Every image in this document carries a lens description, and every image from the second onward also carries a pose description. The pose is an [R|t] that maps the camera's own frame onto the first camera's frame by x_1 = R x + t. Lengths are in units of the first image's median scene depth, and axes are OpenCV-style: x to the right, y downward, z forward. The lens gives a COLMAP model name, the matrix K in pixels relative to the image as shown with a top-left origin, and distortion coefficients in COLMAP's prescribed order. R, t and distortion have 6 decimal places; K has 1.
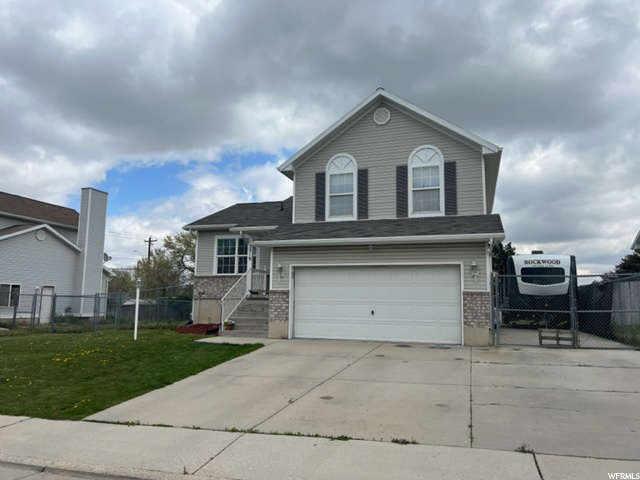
lens RADIAL K [[482.4, 0, 304.4], [0, 482.4, 247.1], [0, 0, 1]] dist [0.048055, 0.000046]
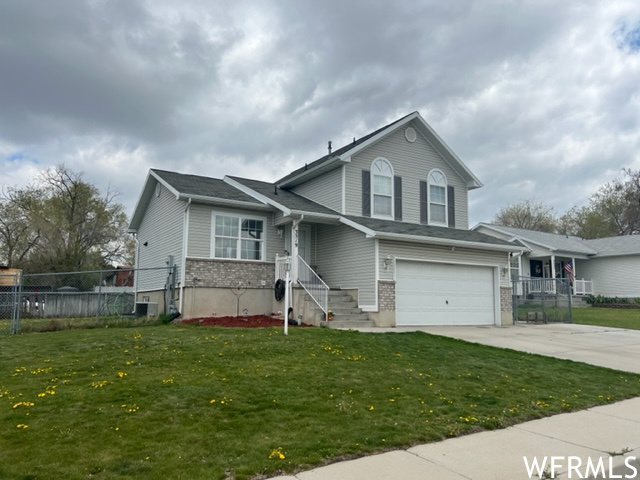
lens RADIAL K [[482.4, 0, 304.8], [0, 482.4, 246.7], [0, 0, 1]] dist [0.048055, 0.000046]
pose [[0.650721, 0.086016, 0.754429, -0.866462], [-0.093799, 0.995059, -0.032547, 0.060299], [-0.753501, -0.049586, 0.655574, 0.413622]]
